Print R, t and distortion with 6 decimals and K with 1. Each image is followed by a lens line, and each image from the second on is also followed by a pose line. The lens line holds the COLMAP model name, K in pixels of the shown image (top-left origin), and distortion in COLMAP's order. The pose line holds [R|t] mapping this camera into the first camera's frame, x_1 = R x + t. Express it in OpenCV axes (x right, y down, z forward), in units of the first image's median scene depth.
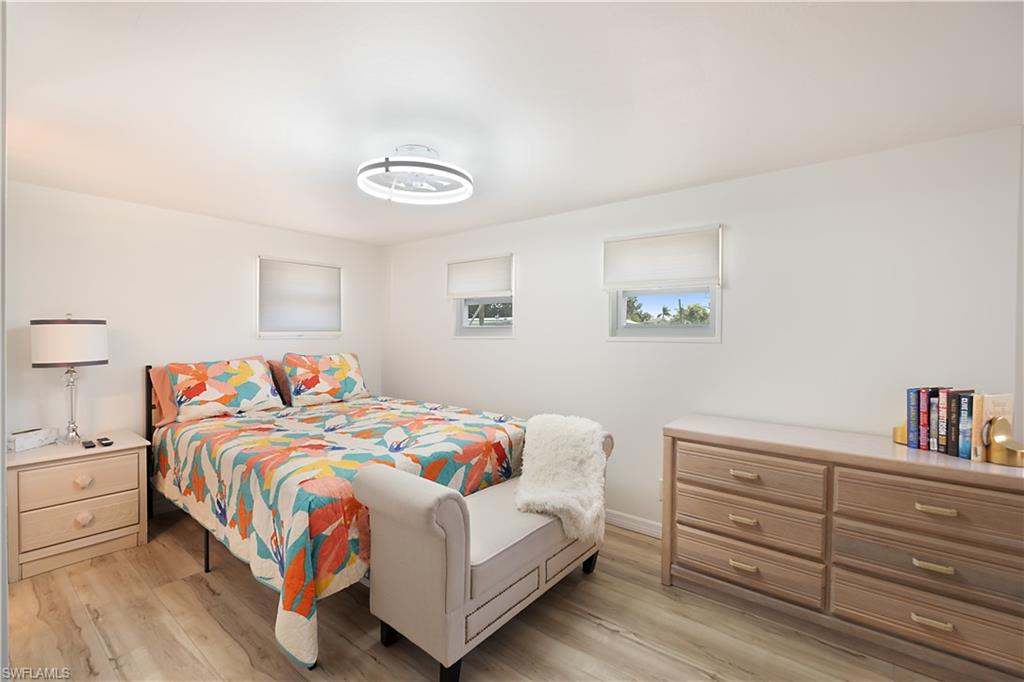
lens RADIAL K [[443.4, 0, 511.6], [0, 443.4, 339.6], [0, 0, 1]] dist [0.000672, -0.002350]
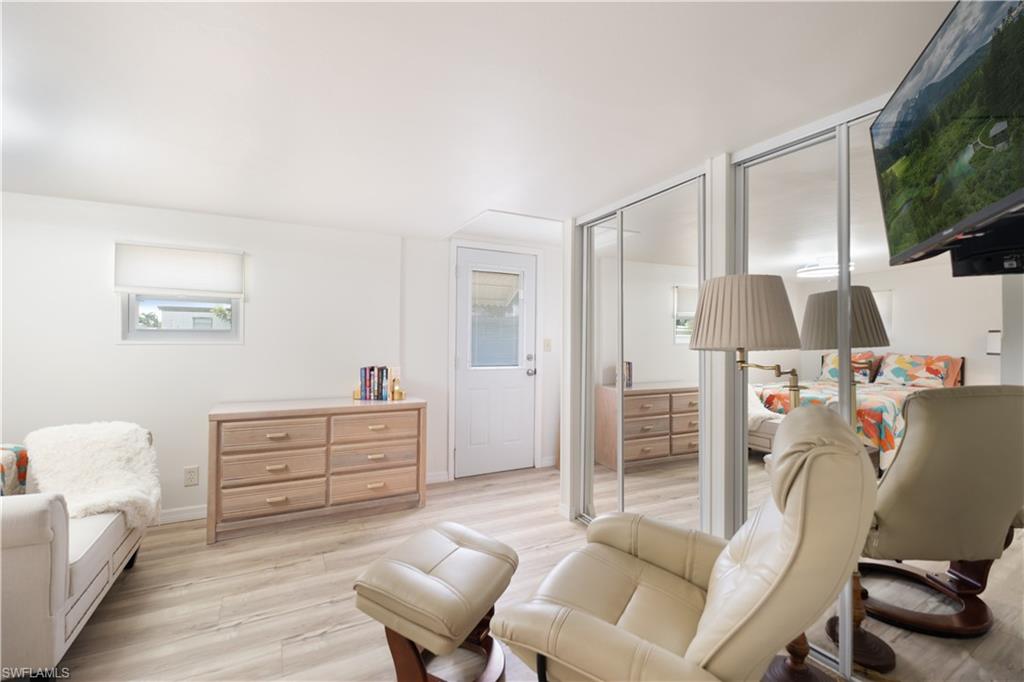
lens RADIAL K [[443.4, 0, 511.5], [0, 443.4, 337.7], [0, 0, 1]] dist [0.000672, -0.002350]
pose [[0.404899, -0.002537, 0.914358, -0.519832], [0.007166, 0.999974, -0.000399, -0.007277], [-0.914333, 0.006714, 0.404907, -0.302559]]
